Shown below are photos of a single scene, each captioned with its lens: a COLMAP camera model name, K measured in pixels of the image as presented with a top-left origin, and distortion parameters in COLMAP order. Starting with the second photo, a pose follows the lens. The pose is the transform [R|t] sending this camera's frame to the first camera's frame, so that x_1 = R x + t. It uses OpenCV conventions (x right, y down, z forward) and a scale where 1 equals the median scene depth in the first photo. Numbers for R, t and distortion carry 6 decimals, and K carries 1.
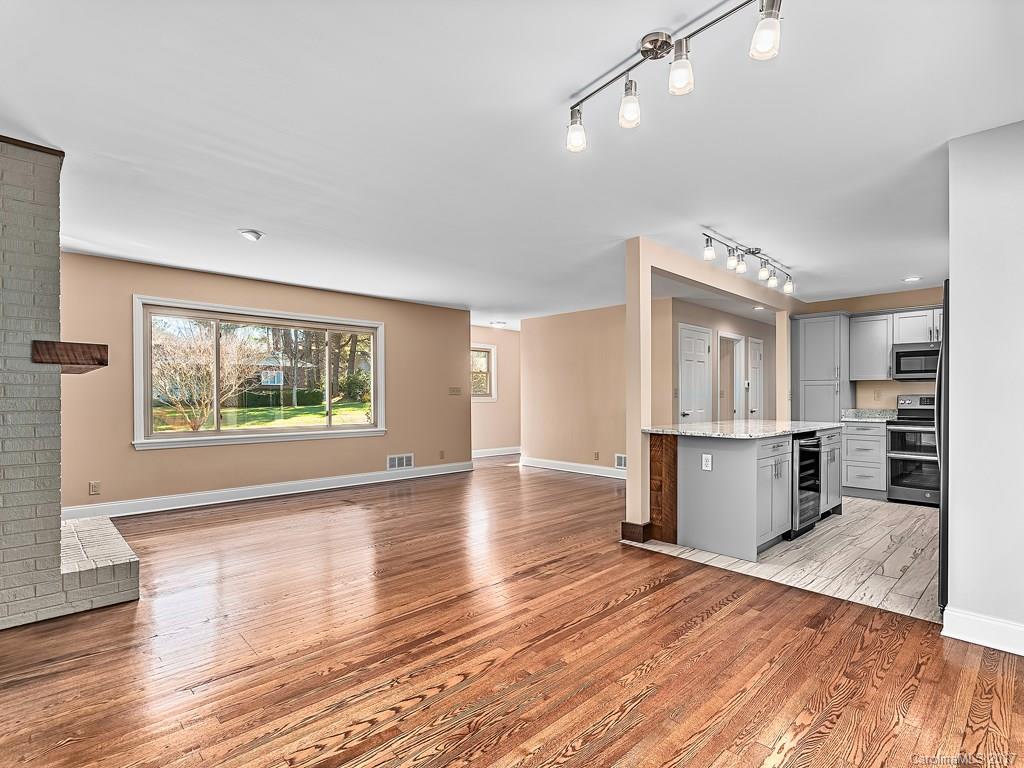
lens RADIAL K [[511.8, 0, 512.0], [0, 511.8, 384.0], [0, 0, 1]] dist [0.004787, 0.000911]
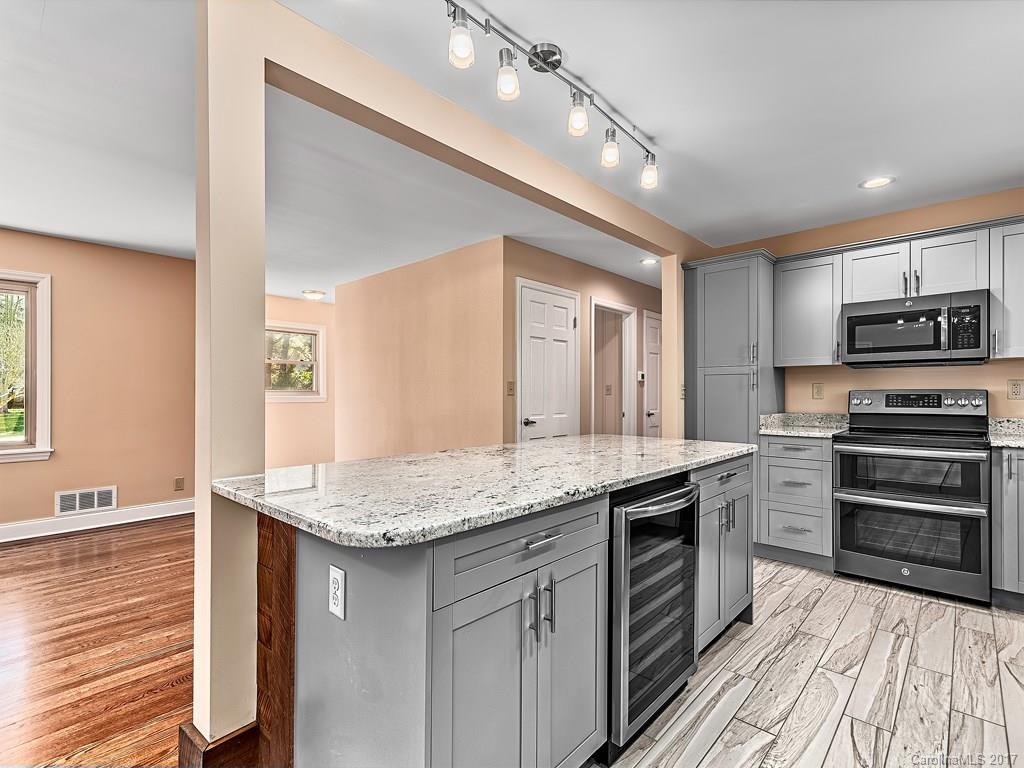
lens RADIAL K [[492.3, 0, 512.0], [0, 492.3, 384.0], [0, 0, 1]] dist [0.000018, 0.000173]
pose [[0.997666, -0.002567, 0.068238, 0.317966], [0.002224, 0.999984, 0.005106, 0.010261], [-0.068250, -0.004942, 0.997656, 0.452130]]
